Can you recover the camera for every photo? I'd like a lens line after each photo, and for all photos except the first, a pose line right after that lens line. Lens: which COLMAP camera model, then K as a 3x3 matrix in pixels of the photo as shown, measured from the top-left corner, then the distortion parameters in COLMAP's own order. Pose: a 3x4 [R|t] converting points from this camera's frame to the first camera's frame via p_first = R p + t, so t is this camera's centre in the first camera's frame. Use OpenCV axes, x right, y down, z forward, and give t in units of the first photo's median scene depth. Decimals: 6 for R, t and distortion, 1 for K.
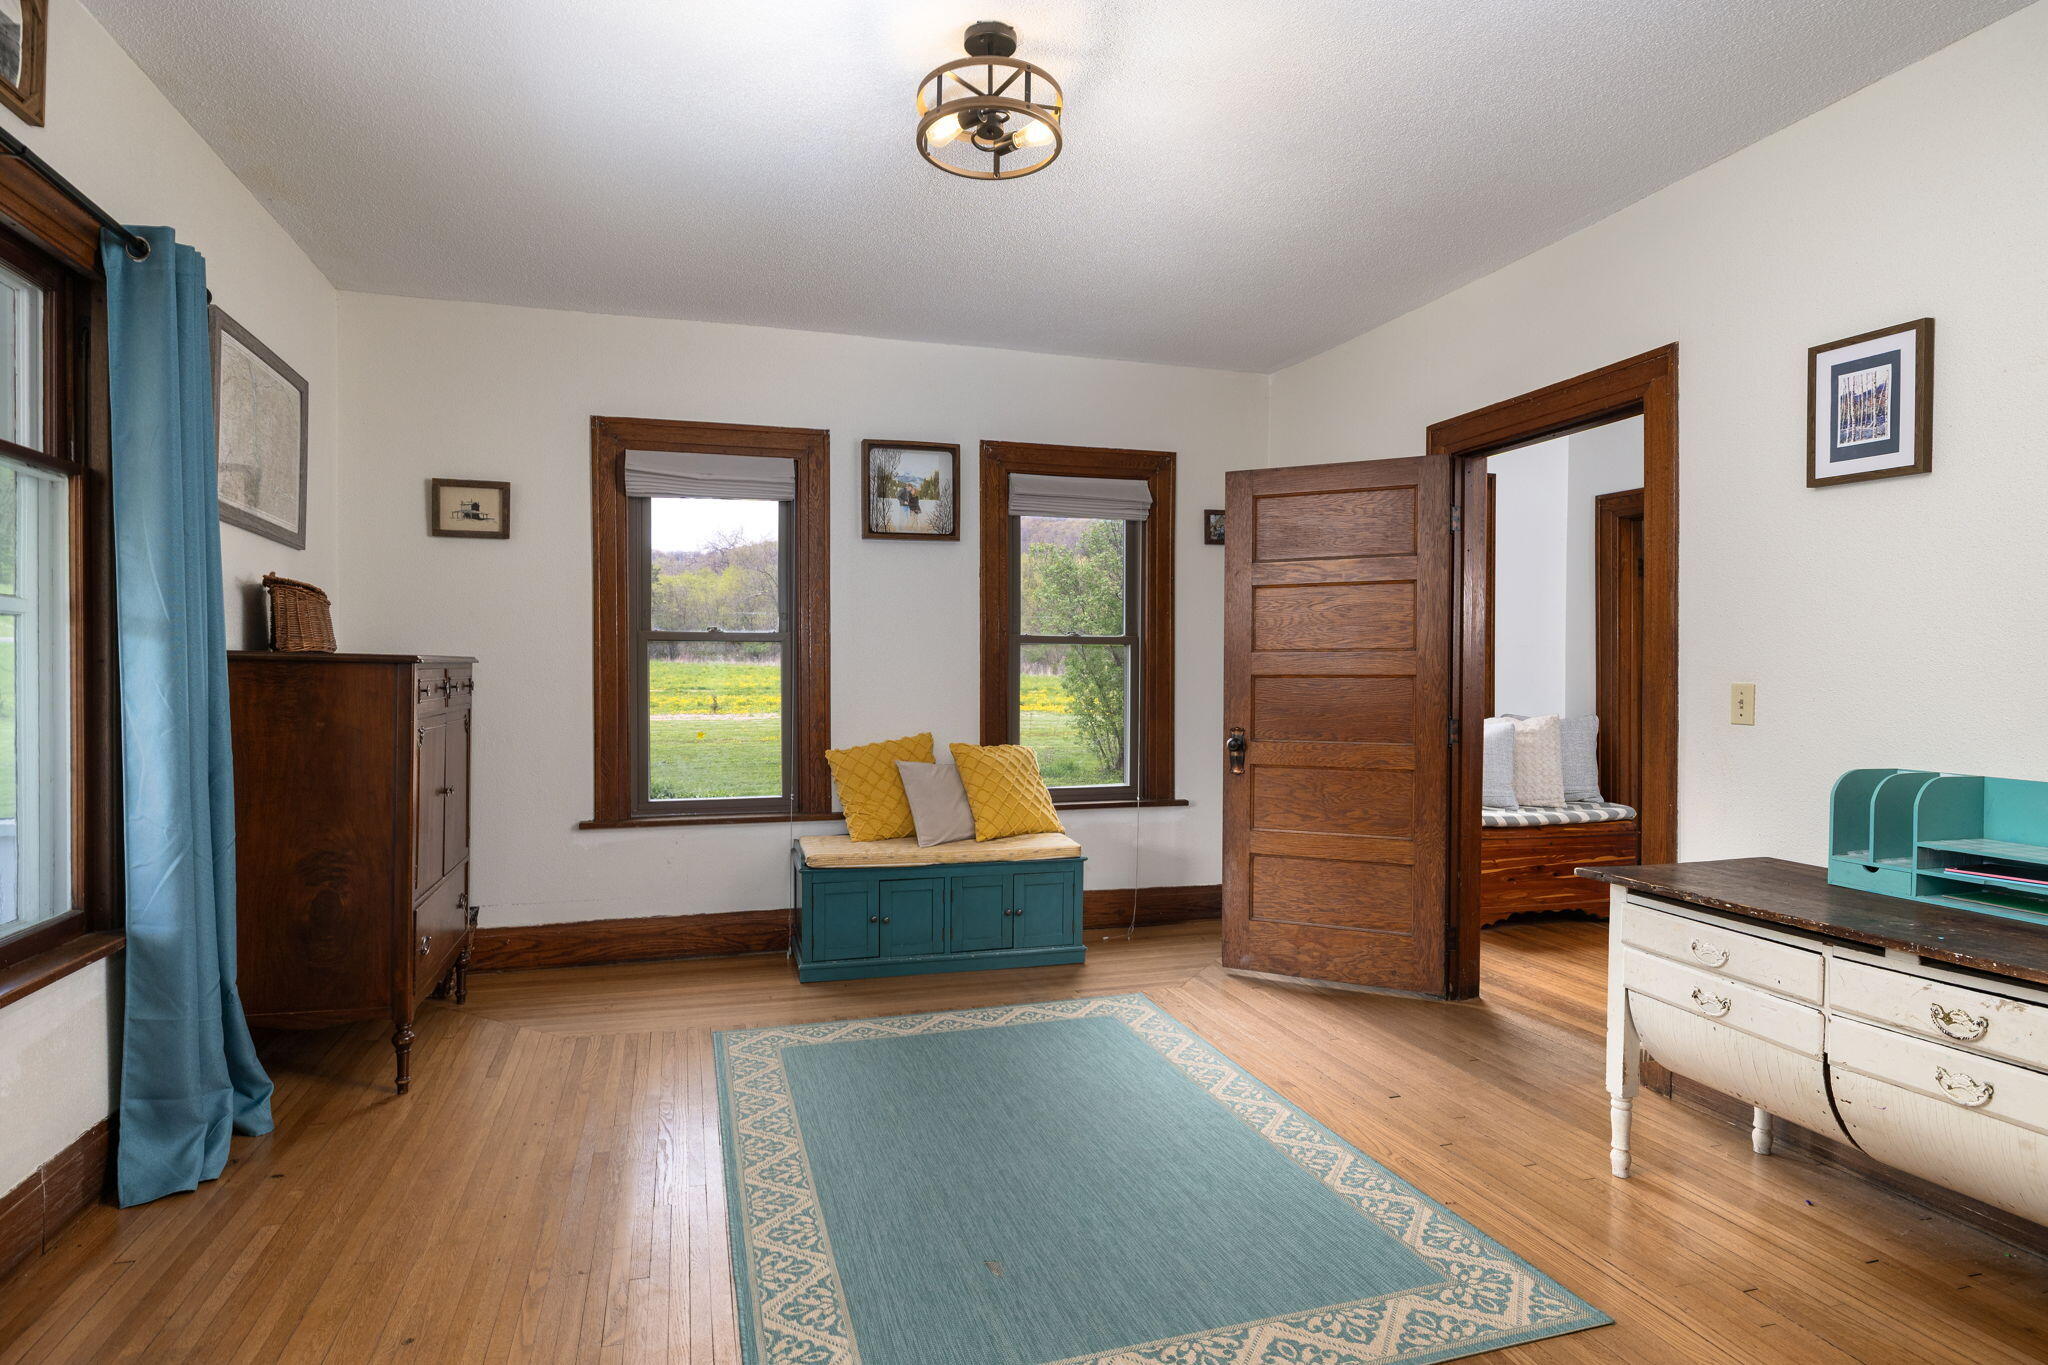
lens RADIAL K [[1090.4, 0, 1024.0], [0, 1090.4, 682.5], [0, 0, 1]] dist [0.001578, -0.000136]
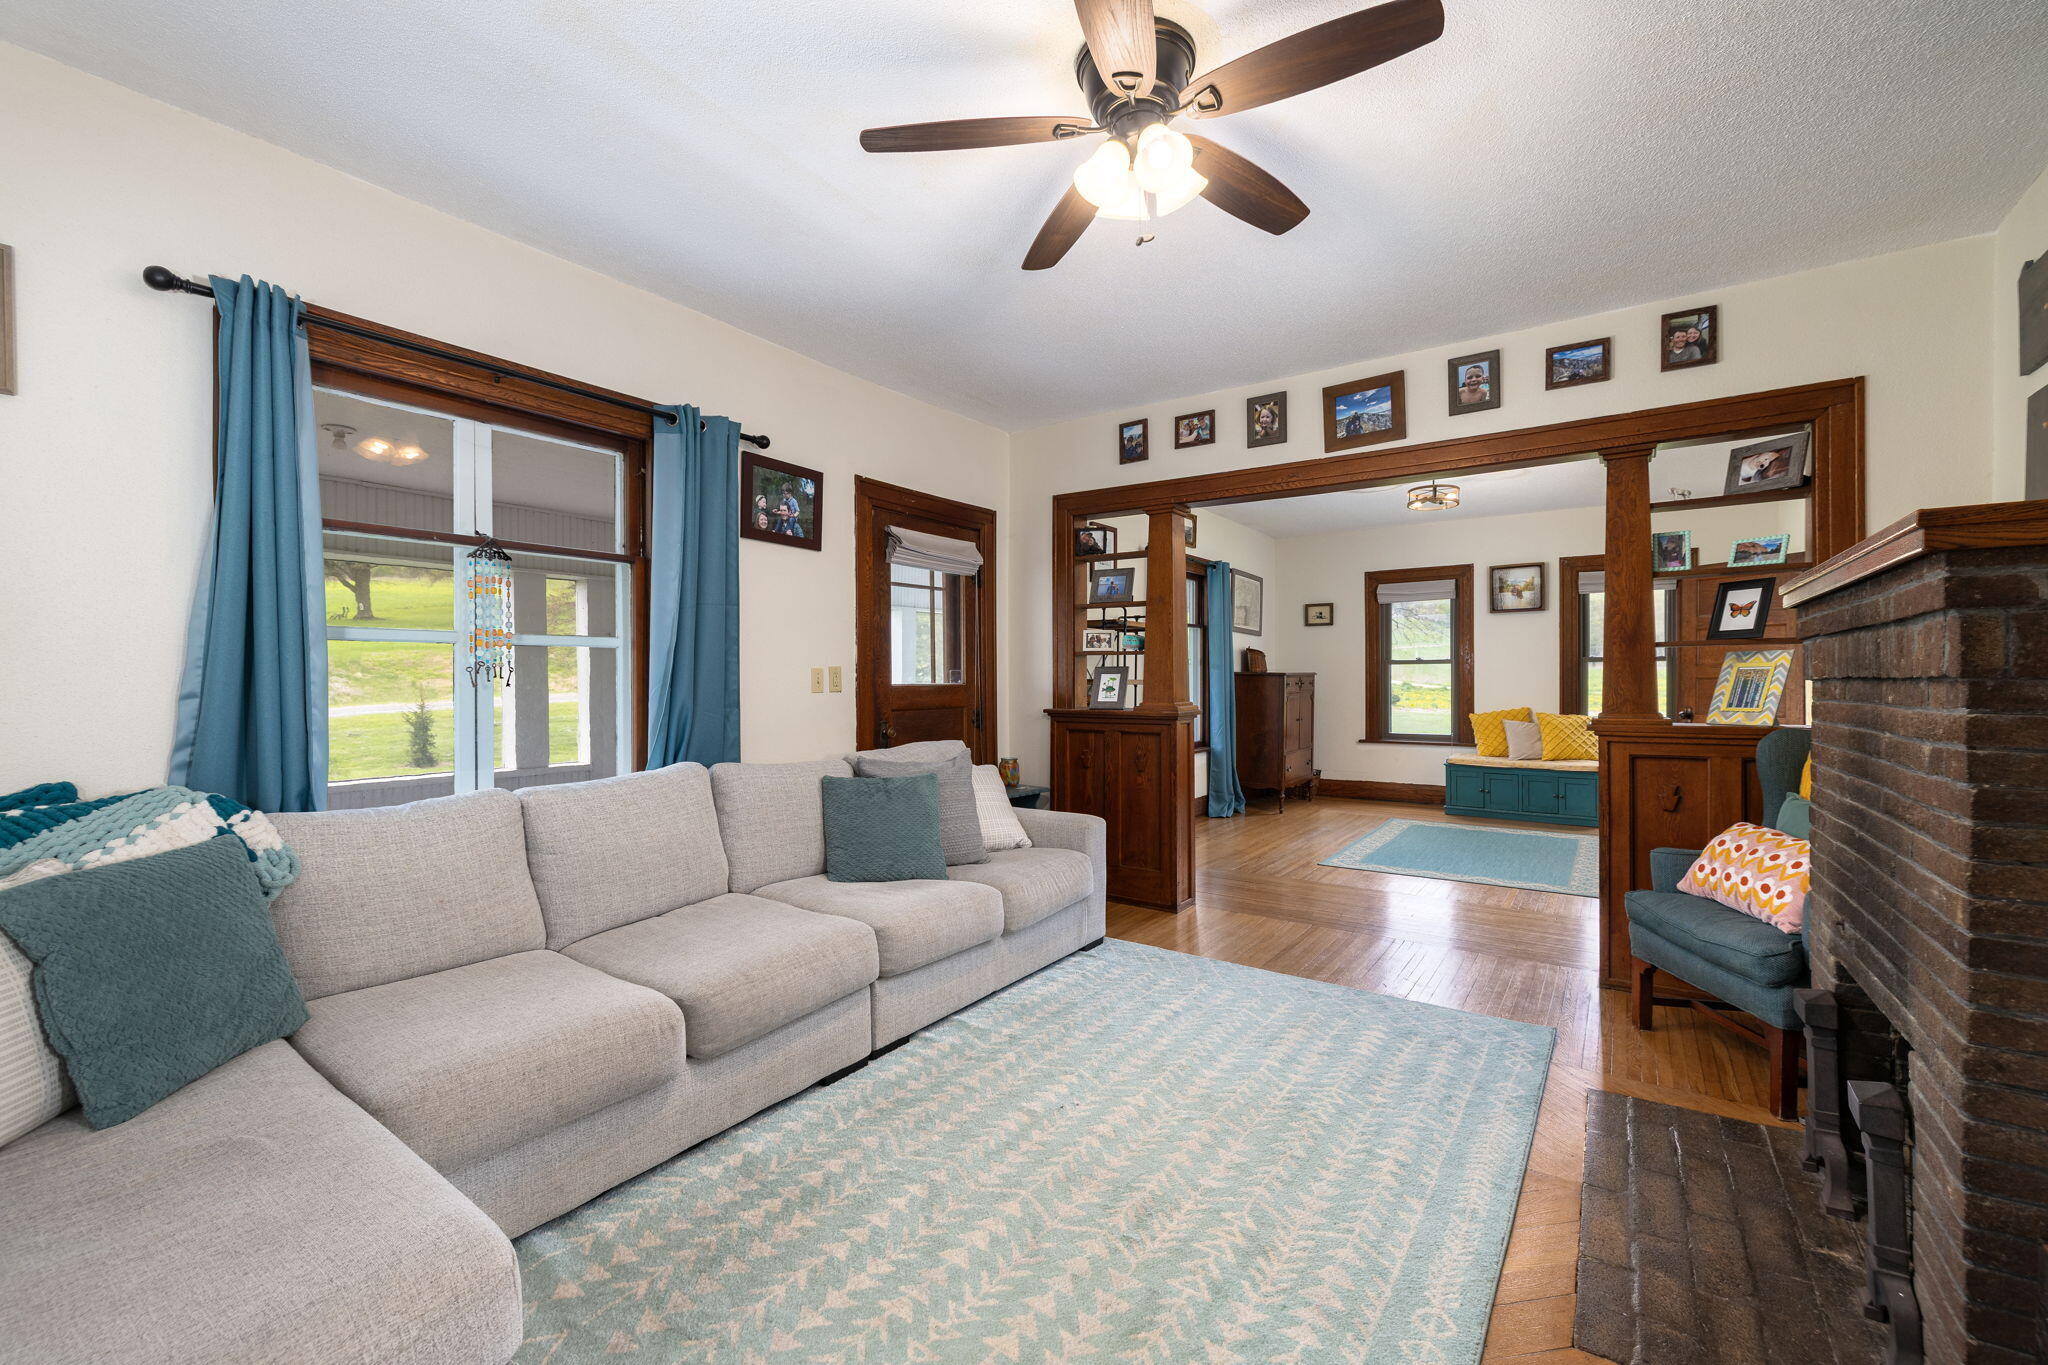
lens RADIAL K [[844.9, 0, 1024.0], [0, 844.9, 682.5], [0, 0, 1]] dist [0.000570, 0.000149]
pose [[0.605712, -0.002427, -0.795680, 0.634159], [-0.001309, 0.999991, -0.004046, 0.008754], [0.795683, 0.003493, 0.605704, -0.732542]]
